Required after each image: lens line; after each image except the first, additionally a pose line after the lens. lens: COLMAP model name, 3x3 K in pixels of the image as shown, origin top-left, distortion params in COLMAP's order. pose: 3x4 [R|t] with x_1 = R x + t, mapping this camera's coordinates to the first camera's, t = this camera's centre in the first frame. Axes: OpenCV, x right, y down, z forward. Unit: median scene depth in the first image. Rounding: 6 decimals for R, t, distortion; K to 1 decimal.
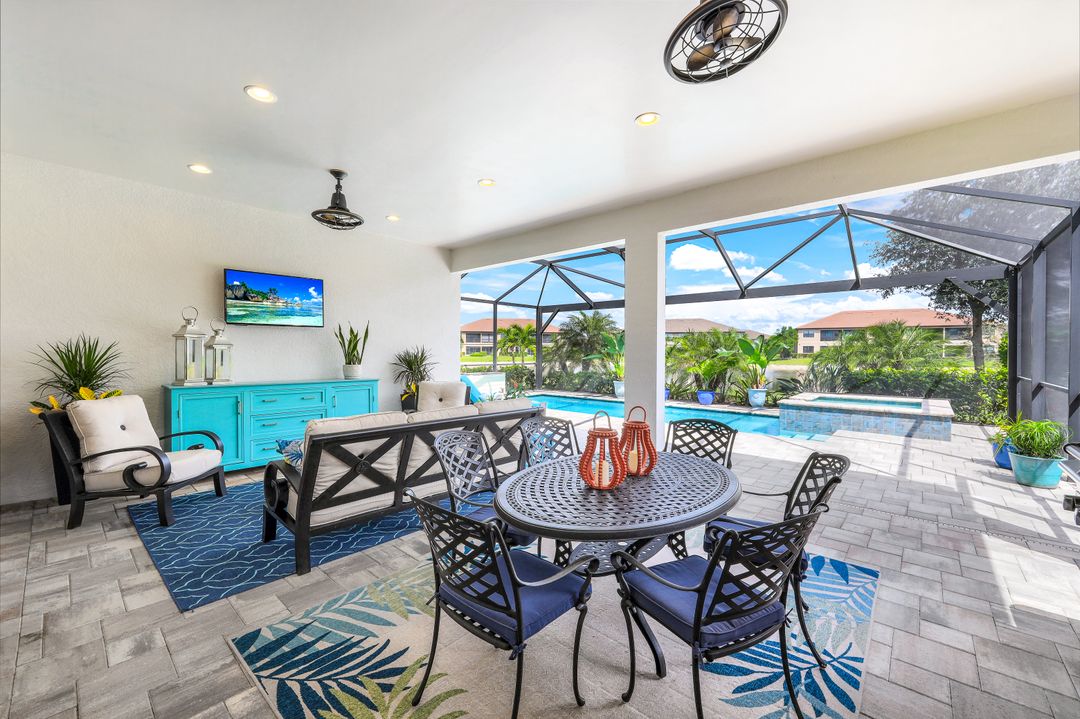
lens RADIAL K [[433.8, 0, 539.2], [0, 433.8, 358.3], [0, 0, 1]] dist [-0.002053, 0.000461]
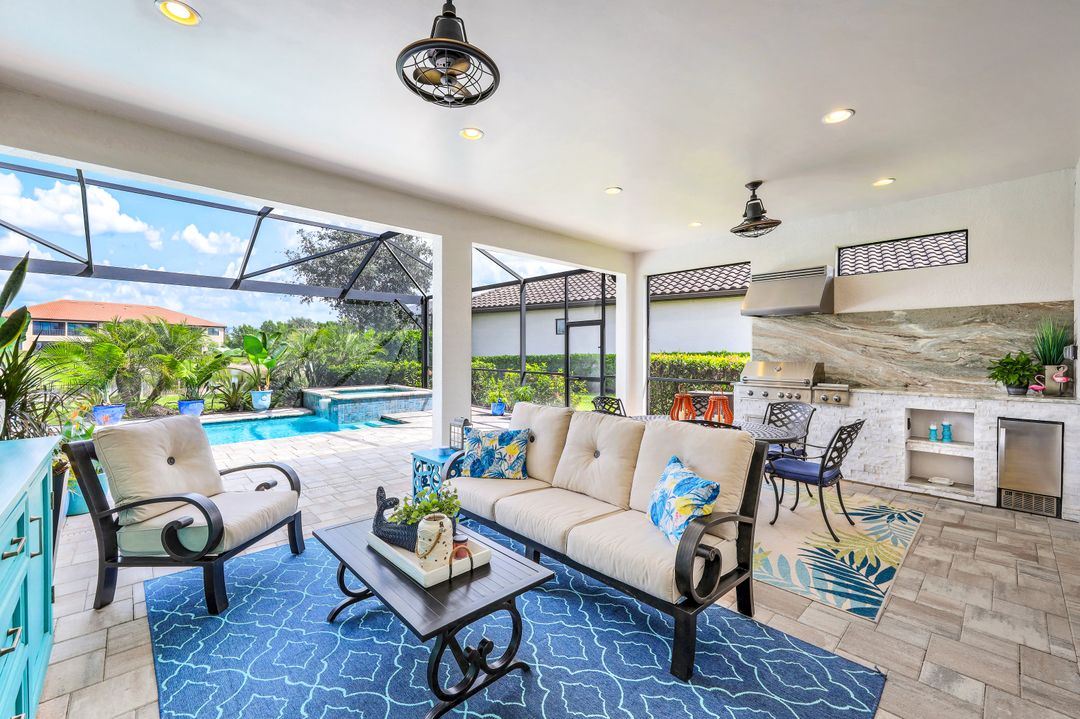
lens RADIAL K [[433.8, 0, 537.3], [0, 433.8, 354.2], [0, 0, 1]] dist [-0.002053, 0.000461]
pose [[0.098245, -0.007616, 0.995133, -1.668738], [0.011856, 0.999909, 0.006482, -0.028256], [-0.995092, 0.011161, 0.098326, 1.542186]]
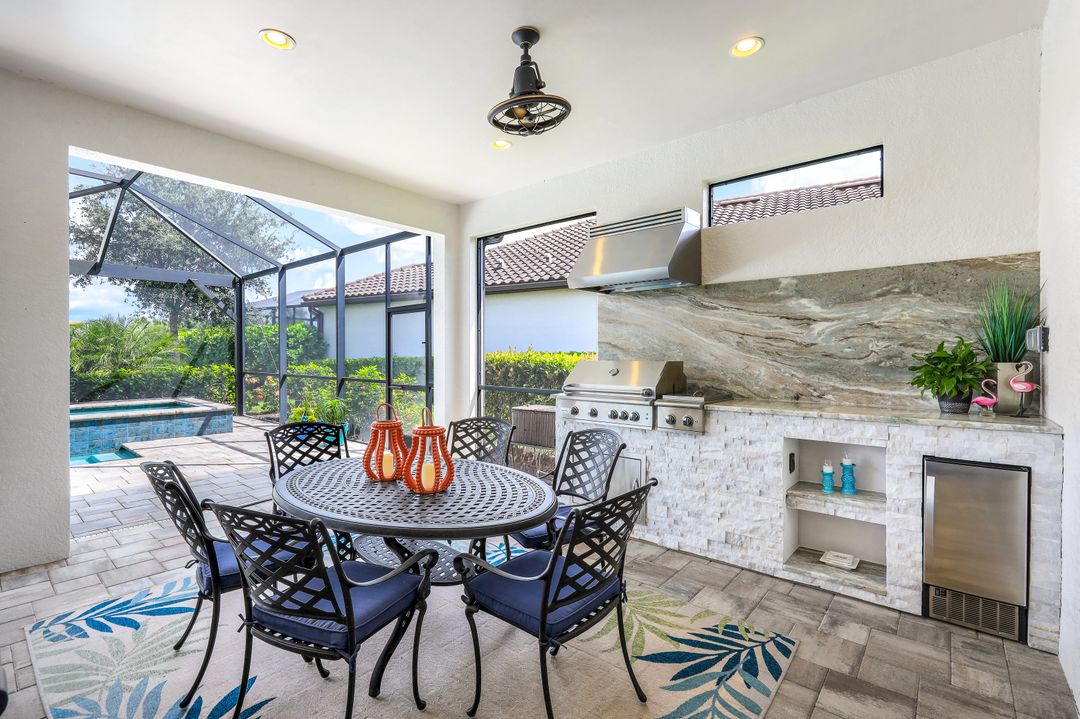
lens RADIAL K [[482.2, 0, 536.1], [0, 482.2, 357.4], [0, 0, 1]] dist [0.000061, -0.000361]
pose [[-0.019501, -0.008749, 0.999772, -0.848944], [0.014962, 0.999847, 0.009041, 0.013312], [-0.999698, 0.015135, -0.019368, 0.787142]]
